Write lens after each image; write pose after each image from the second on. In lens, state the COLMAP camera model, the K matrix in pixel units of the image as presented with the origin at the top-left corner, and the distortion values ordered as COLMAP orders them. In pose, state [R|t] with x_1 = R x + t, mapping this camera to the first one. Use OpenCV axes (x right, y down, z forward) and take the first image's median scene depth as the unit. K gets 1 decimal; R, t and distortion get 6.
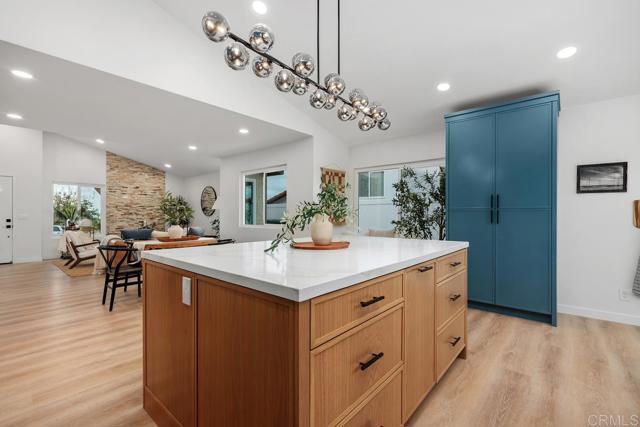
lens RADIAL K [[288.0, 0, 318.0], [0, 288.0, 215.4], [0, 0, 1]] dist [-0.001525, 0.001158]
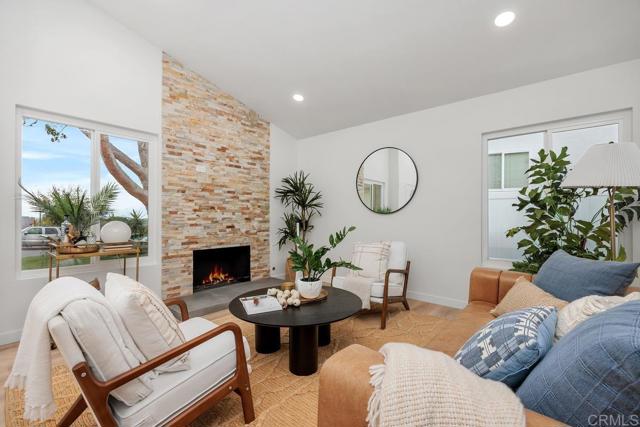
lens RADIAL K [[288.0, 0, 319.9], [0, 288.0, 217.4], [0, 0, 1]] dist [-0.001525, 0.001158]
pose [[0.999991, 0.002387, 0.003626, -0.487853], [-0.002392, 0.999996, 0.001384, 0.007307], [-0.003623, -0.001393, 0.999992, 0.564737]]
